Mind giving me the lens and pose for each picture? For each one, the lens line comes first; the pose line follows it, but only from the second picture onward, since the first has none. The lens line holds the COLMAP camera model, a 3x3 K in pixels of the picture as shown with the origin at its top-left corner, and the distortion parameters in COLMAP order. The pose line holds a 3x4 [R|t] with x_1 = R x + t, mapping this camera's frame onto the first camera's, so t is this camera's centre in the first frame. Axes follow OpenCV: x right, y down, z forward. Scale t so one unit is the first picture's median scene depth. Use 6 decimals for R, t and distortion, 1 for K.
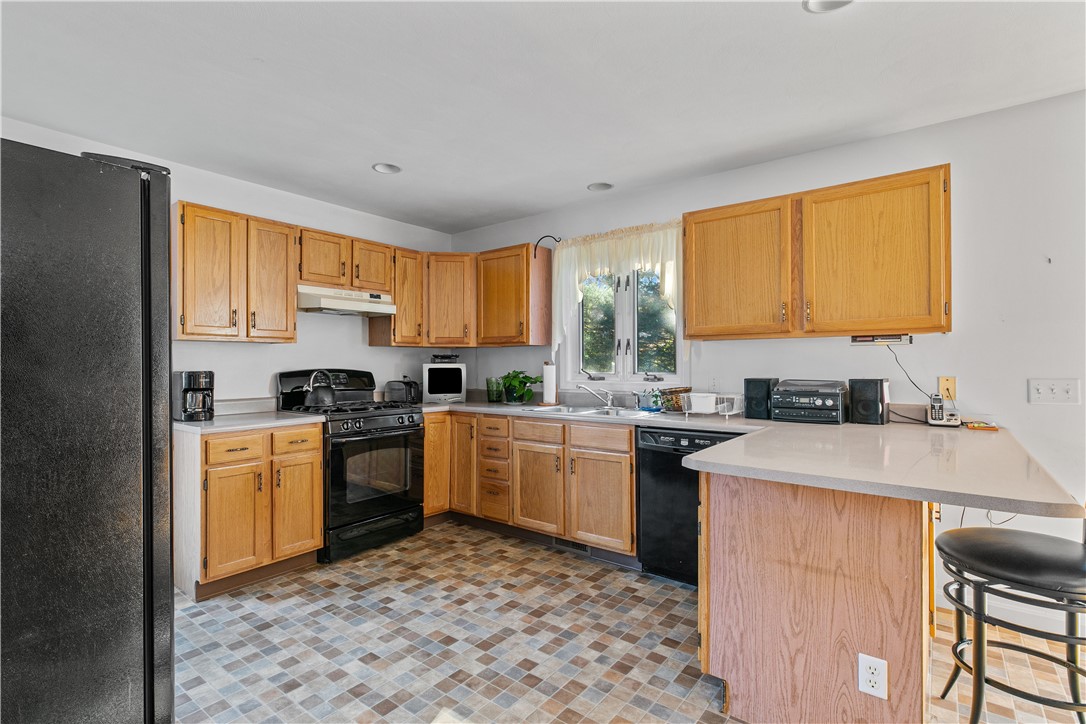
lens RADIAL K [[542.3, 0, 499.6], [0, 542.3, 354.3], [0, 0, 1]] dist [0.045917, -0.000180]
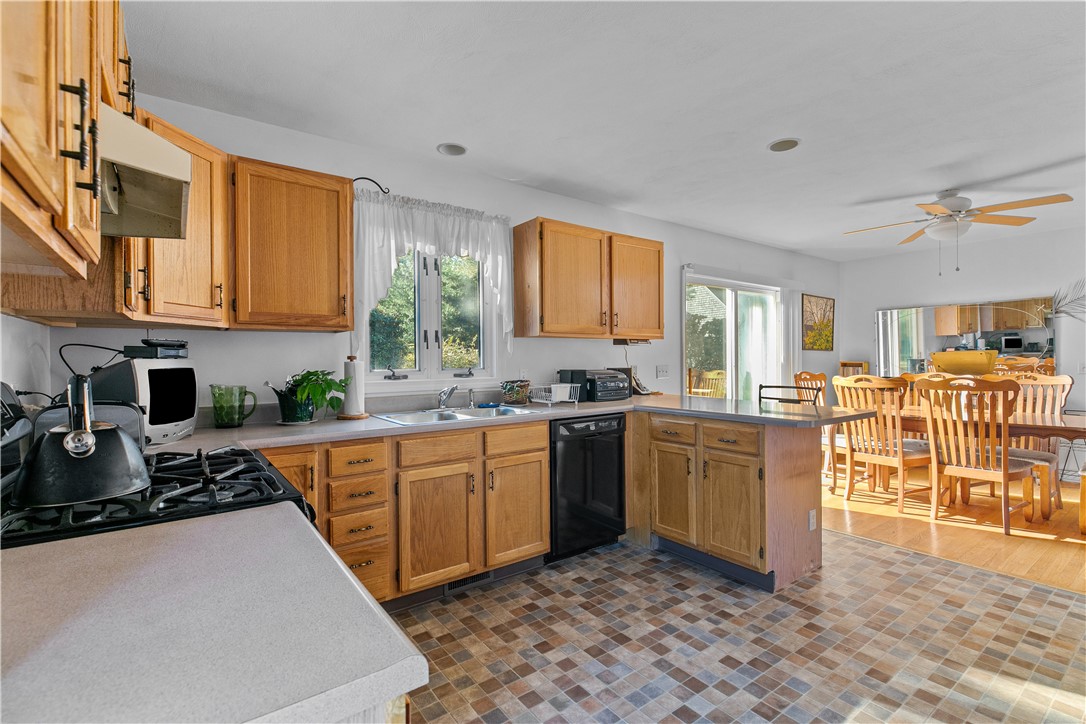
lens RADIAL K [[501.1, 0, 548.8], [0, 501.1, 358.2], [0, 0, 1]] dist [0.003913, 0.000401]
pose [[0.220395, 0.000501, 0.975411, -0.683064], [-0.010139, 0.999947, 0.001777, 0.017249], [-0.975358, -0.010281, 0.220388, 0.857213]]
